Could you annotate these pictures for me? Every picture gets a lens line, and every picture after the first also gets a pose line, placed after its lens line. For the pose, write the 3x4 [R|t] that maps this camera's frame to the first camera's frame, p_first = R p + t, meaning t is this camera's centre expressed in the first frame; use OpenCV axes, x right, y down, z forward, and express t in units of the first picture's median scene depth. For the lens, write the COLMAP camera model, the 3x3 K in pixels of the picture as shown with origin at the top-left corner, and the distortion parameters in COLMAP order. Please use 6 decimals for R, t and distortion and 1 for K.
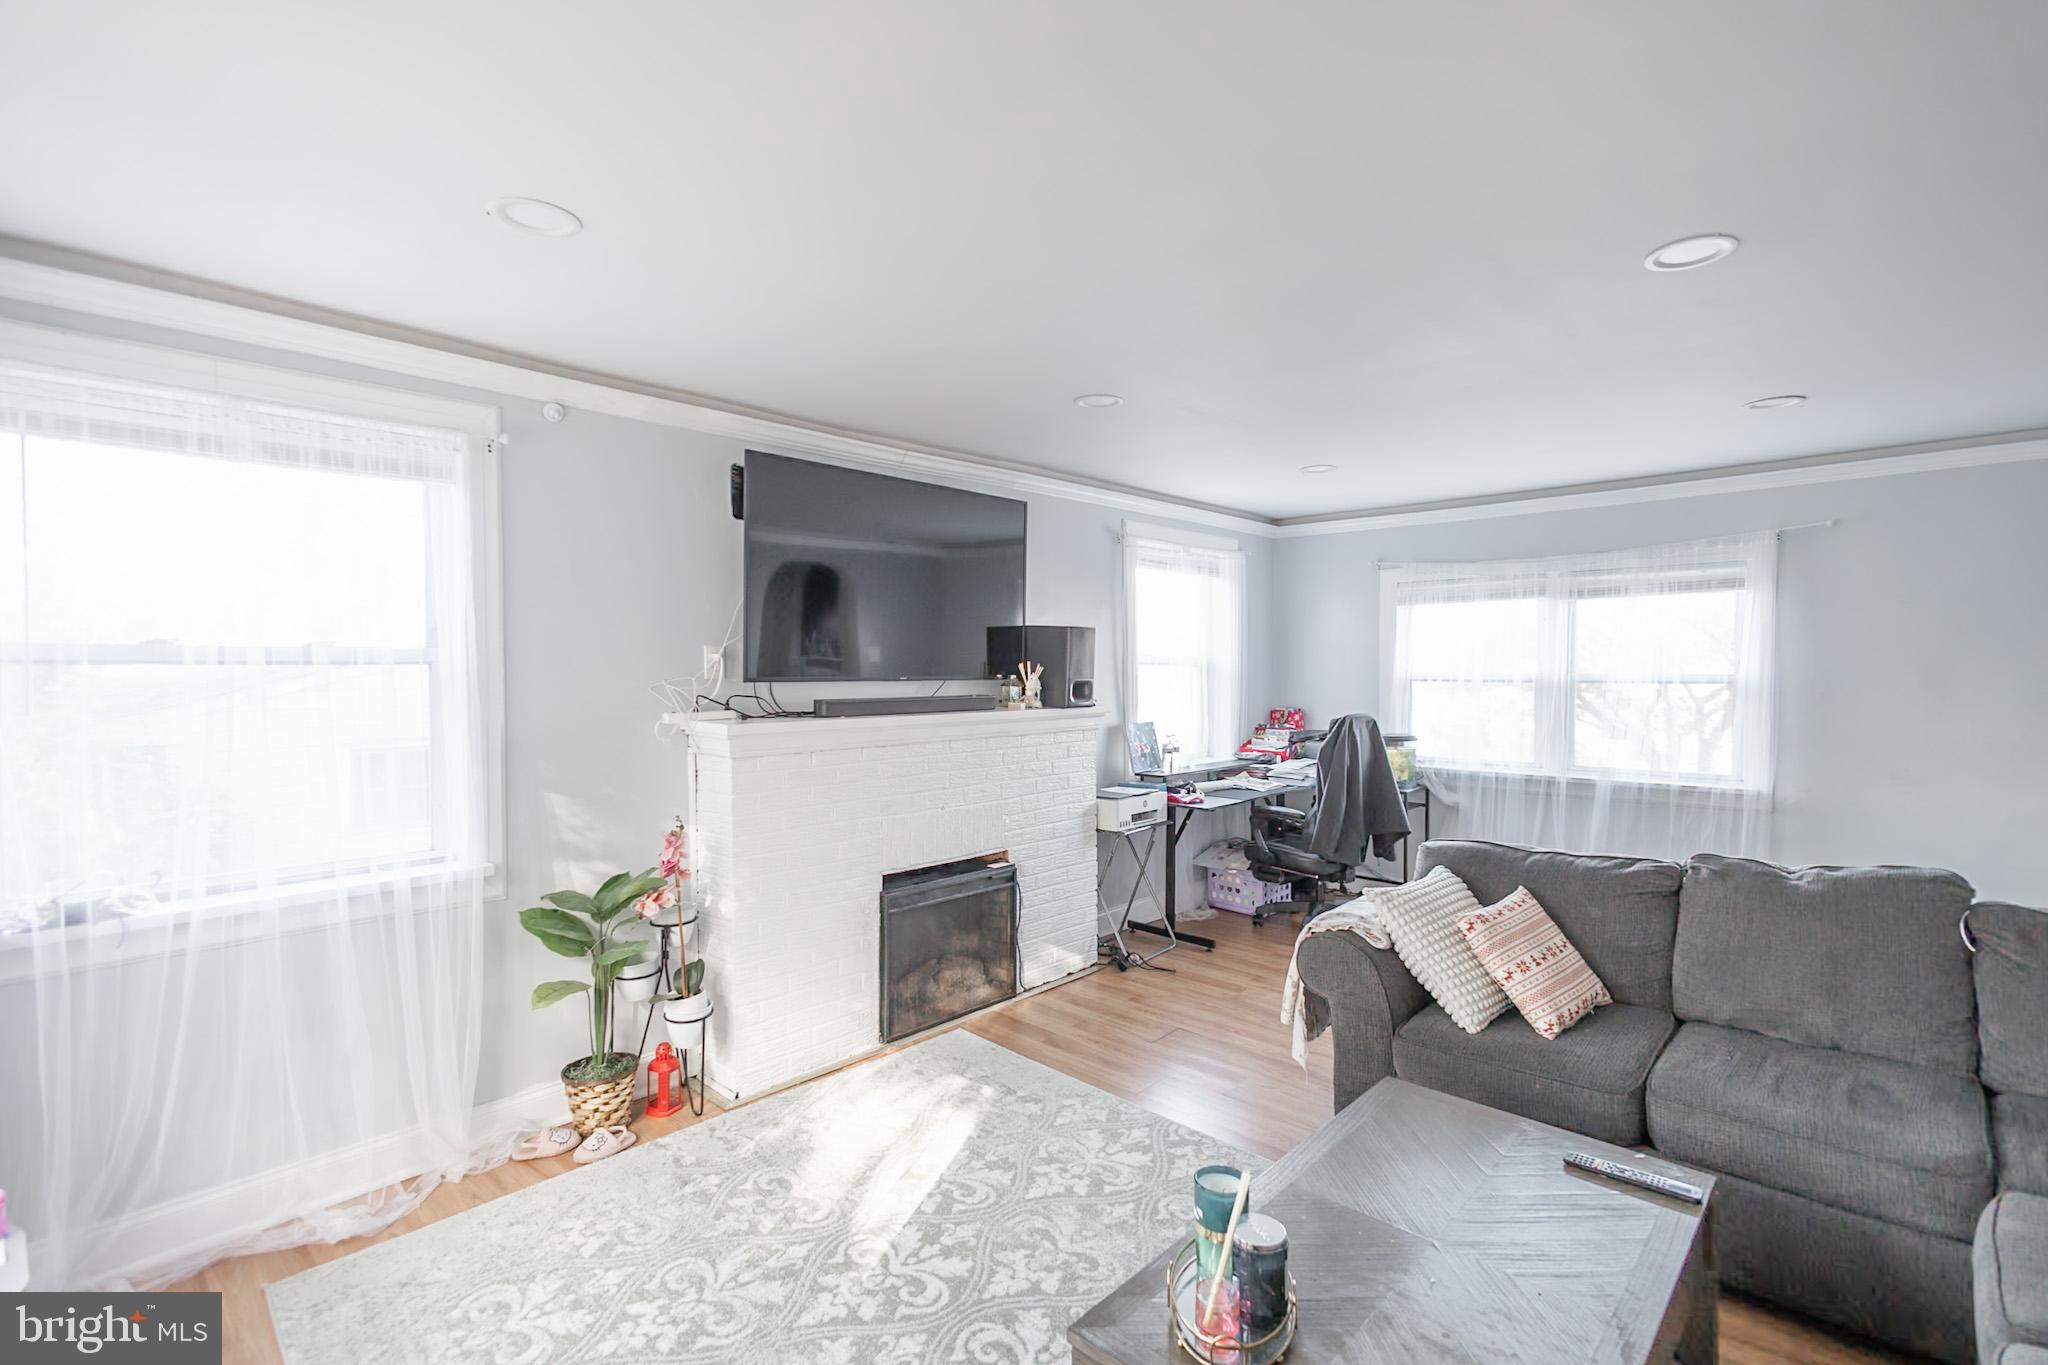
lens RADIAL K [[934.4, 0, 1027.4], [0, 934.4, 677.2], [0, 0, 1]] dist [0.004388, -0.000059]
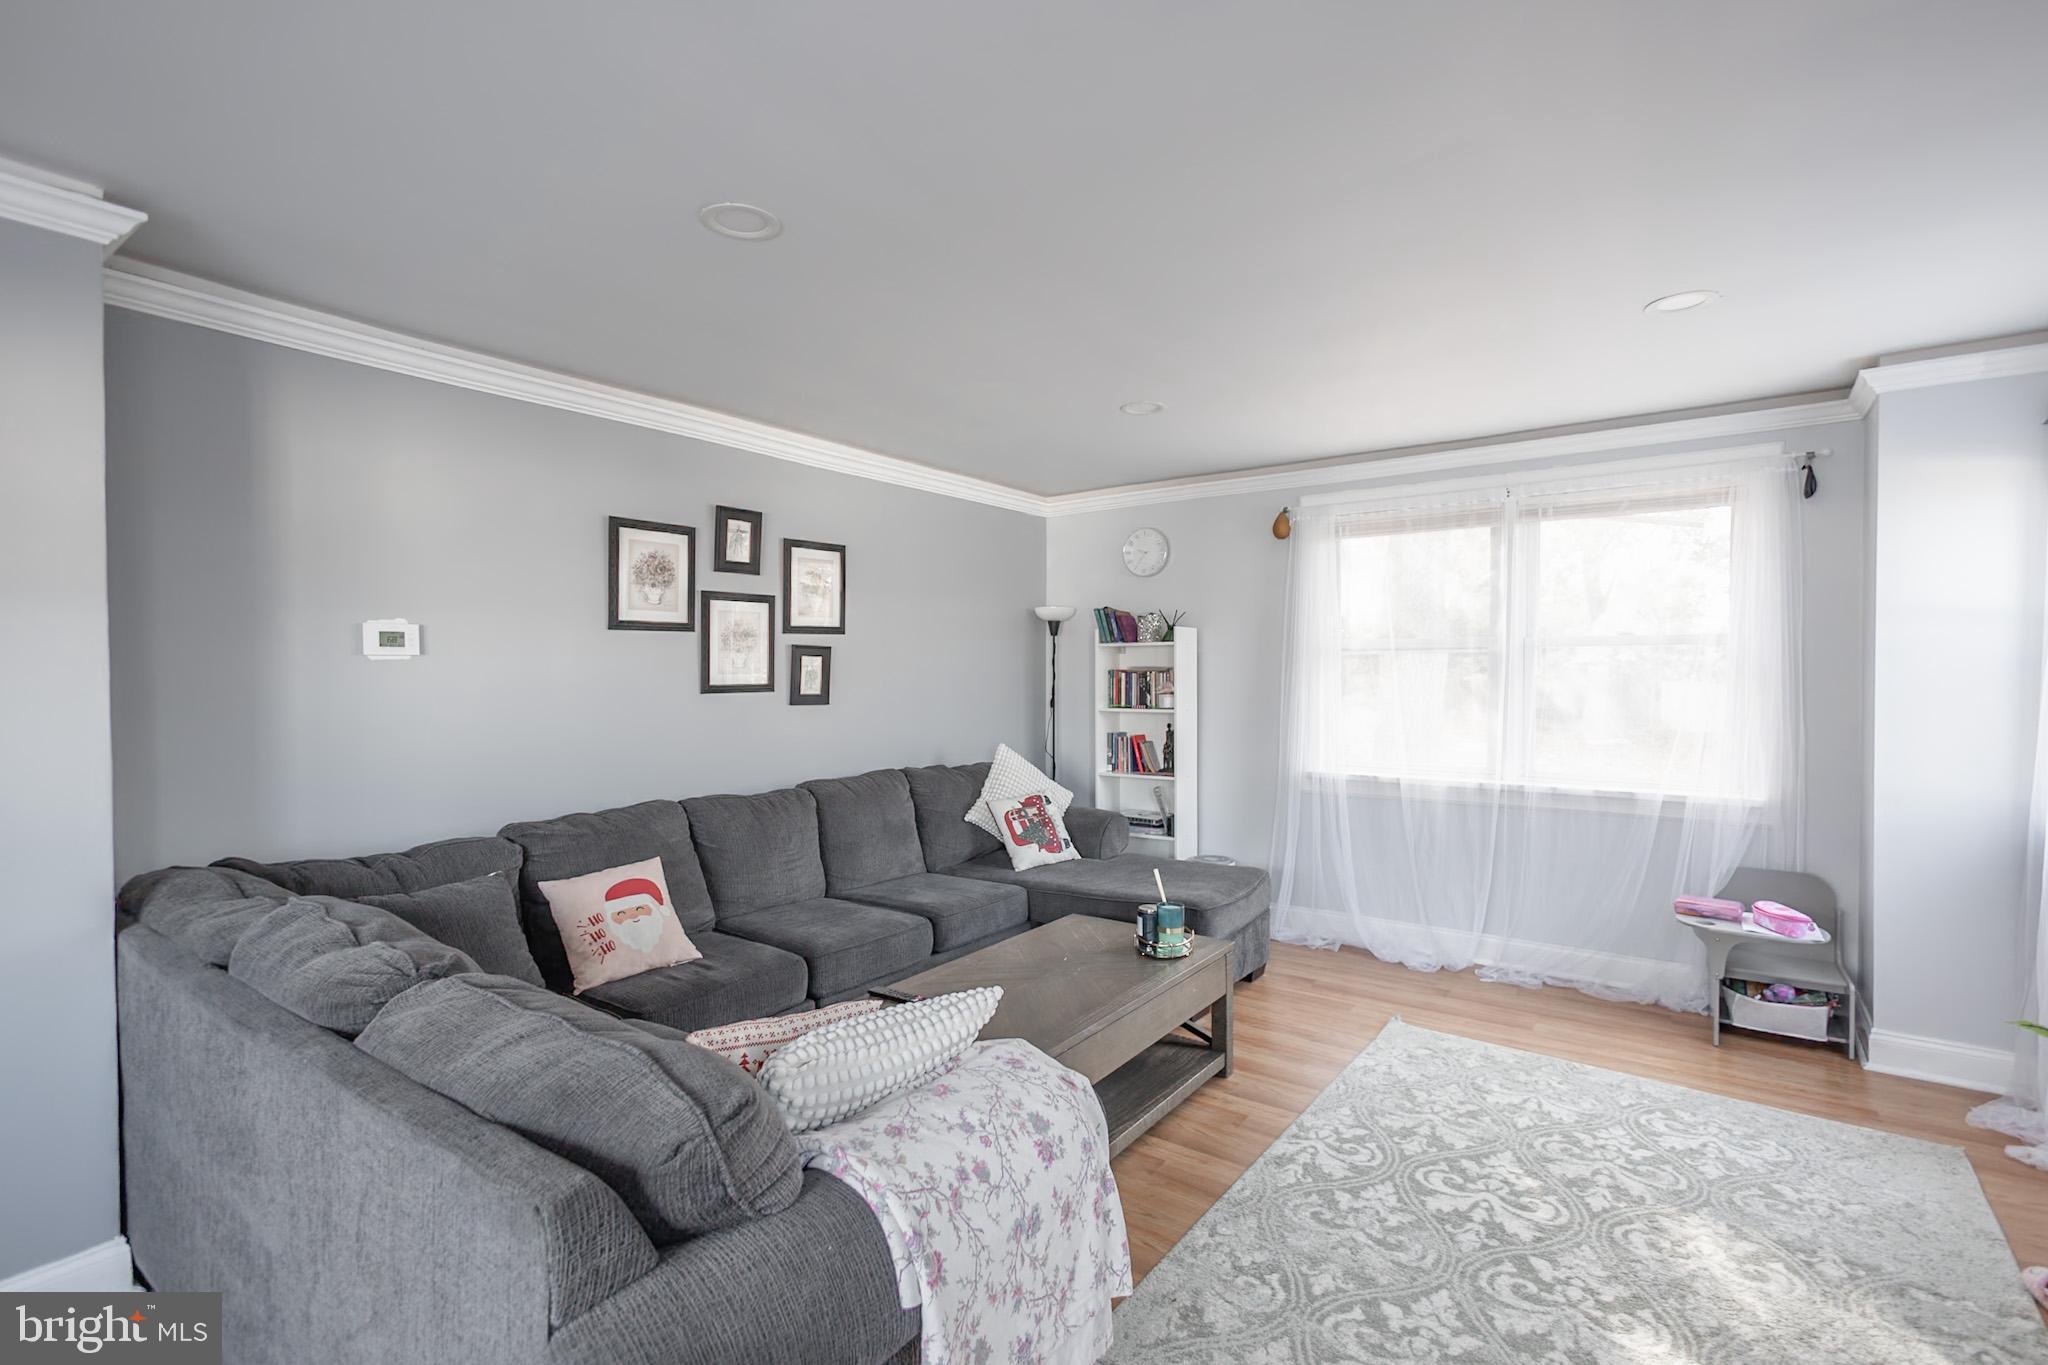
lens RADIAL K [[934.4, 0, 1022.3], [0, 934.4, 680.1], [0, 0, 1]] dist [0.004388, -0.000059]
pose [[-0.991450, 0.007253, -0.130286, 0.272679], [0.004194, 0.999709, 0.023737, 0.006866], [0.130420, 0.022987, -0.991192, 1.028231]]
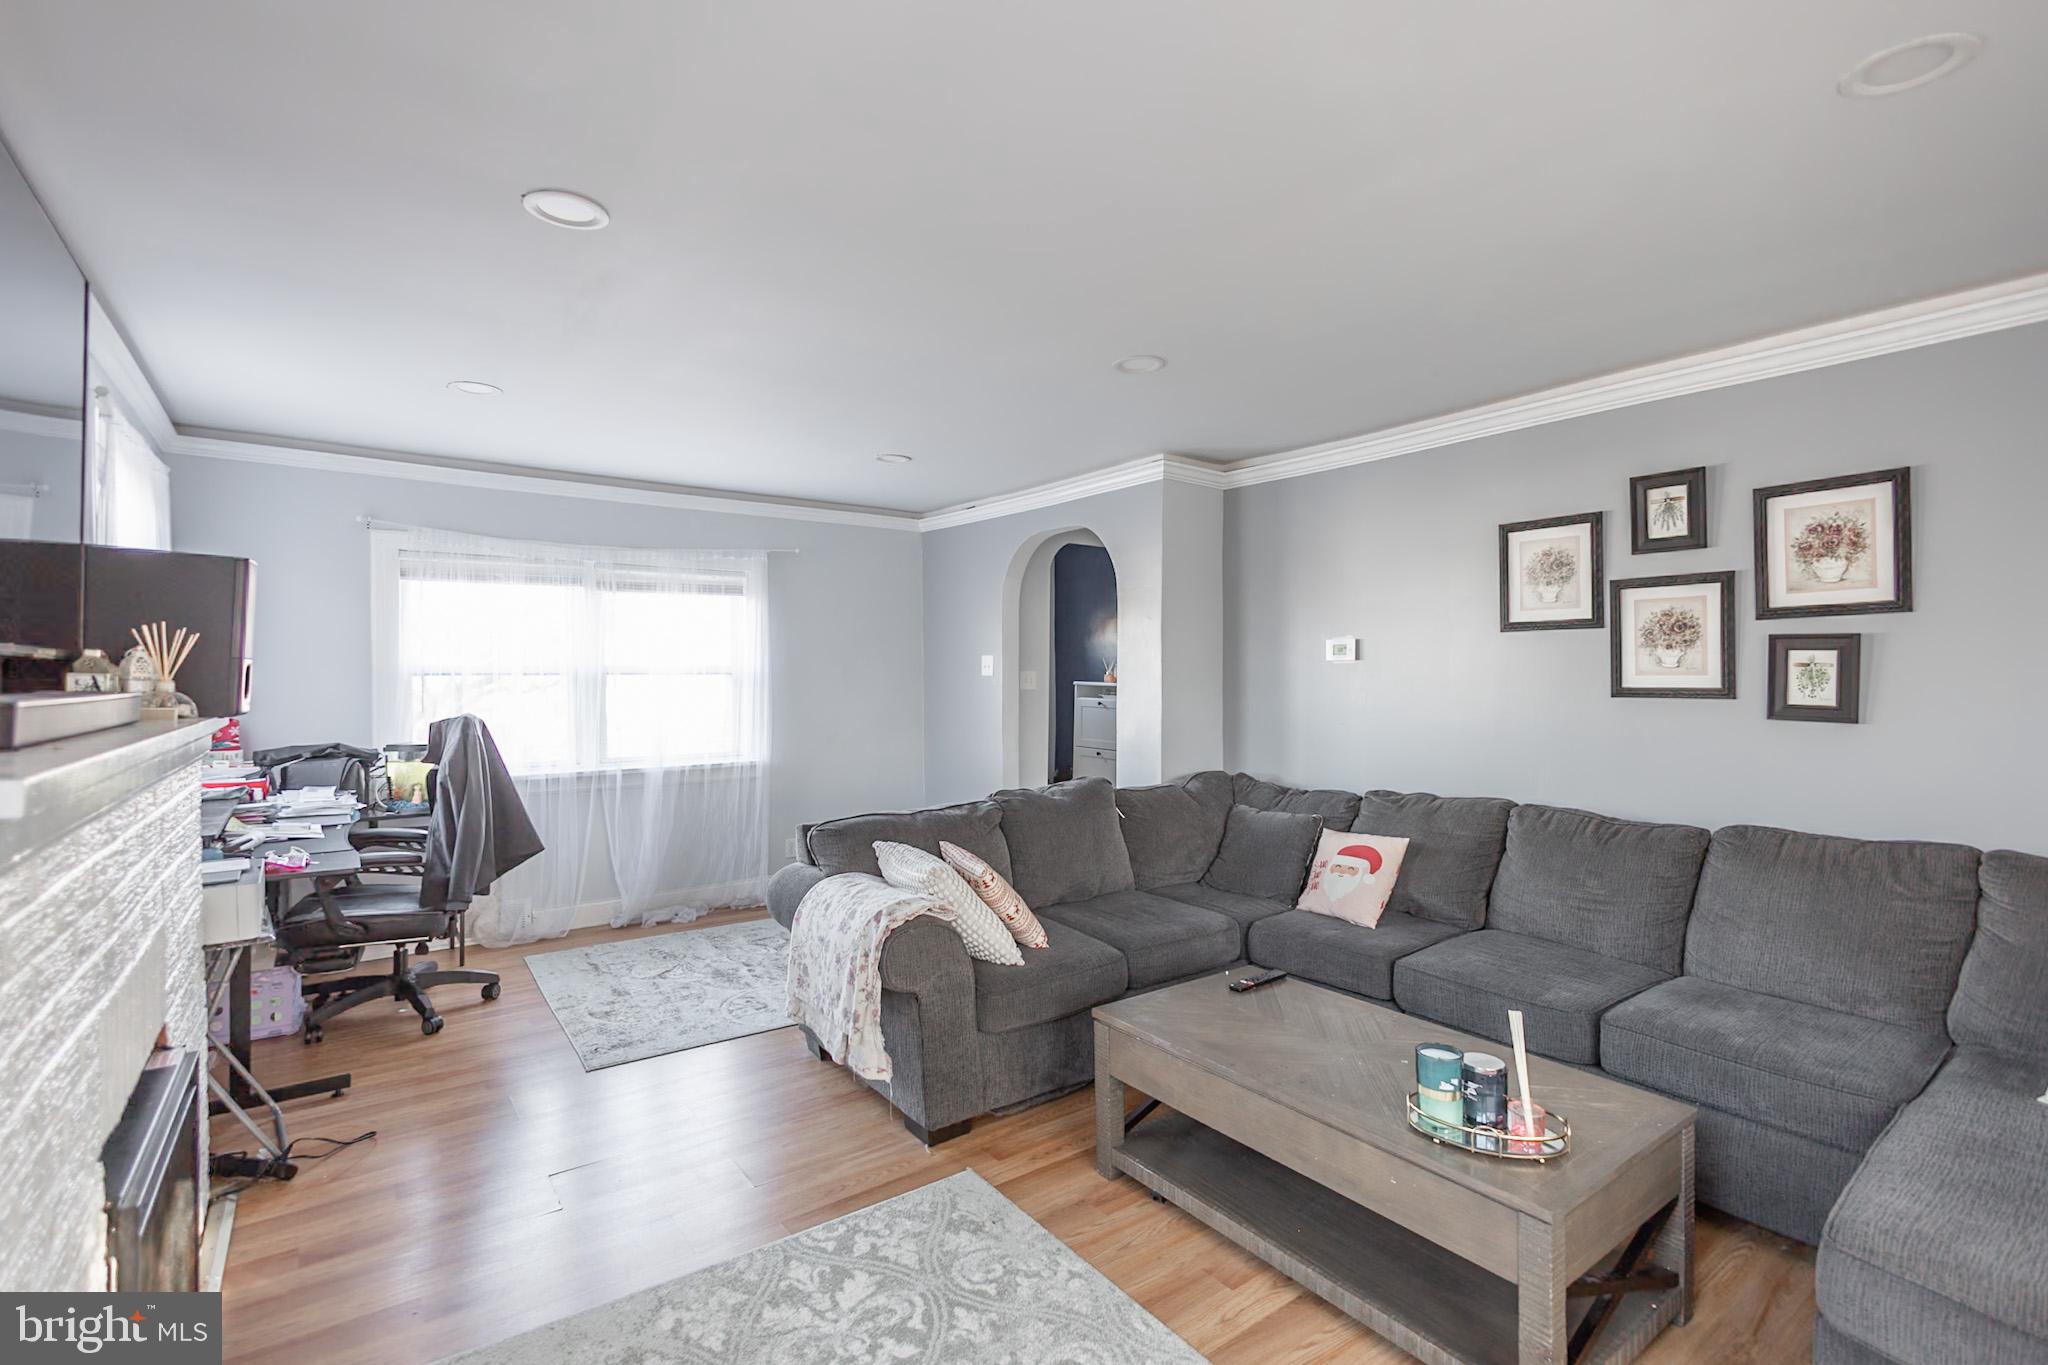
lens RADIAL K [[934.4, 0, 1028.5], [0, 934.4, 671.6], [0, 0, 1]] dist [0.004388, -0.000059]
pose [[0.167431, 0.005125, 0.985870, -0.386242], [0.012000, 0.999902, -0.007236, 0.017878], [-0.985811, 0.013042, 0.167353, 0.468213]]
